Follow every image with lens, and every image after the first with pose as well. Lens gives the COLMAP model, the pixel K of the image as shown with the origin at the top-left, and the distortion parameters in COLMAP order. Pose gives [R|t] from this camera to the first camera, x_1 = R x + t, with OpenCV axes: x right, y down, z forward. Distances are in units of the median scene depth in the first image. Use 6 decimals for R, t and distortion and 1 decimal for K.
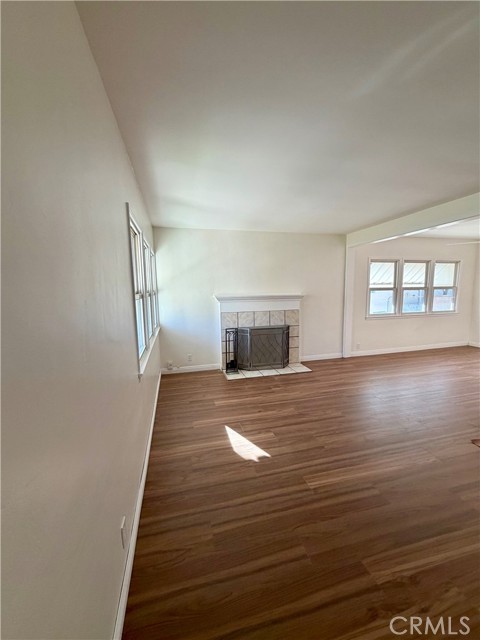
lens RADIAL K [[254.5, 0, 240.6], [0, 254.5, 320.7], [0, 0, 1]] dist [-0.001084, -0.000755]
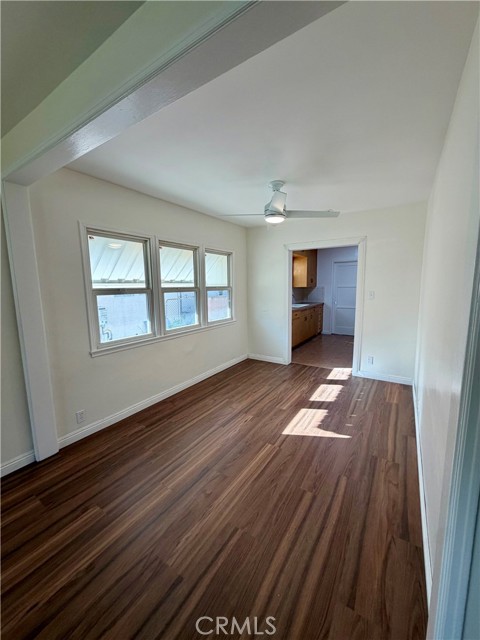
lens RADIAL K [[254.5, 0, 240.9], [0, 254.5, 321.0], [0, 0, 1]] dist [-0.001084, -0.000755]
pose [[0.732125, -0.087586, 0.675516, 0.392120], [0.087141, 0.995593, 0.034643, -0.063647], [-0.675573, 0.033502, 0.736531, 0.478418]]
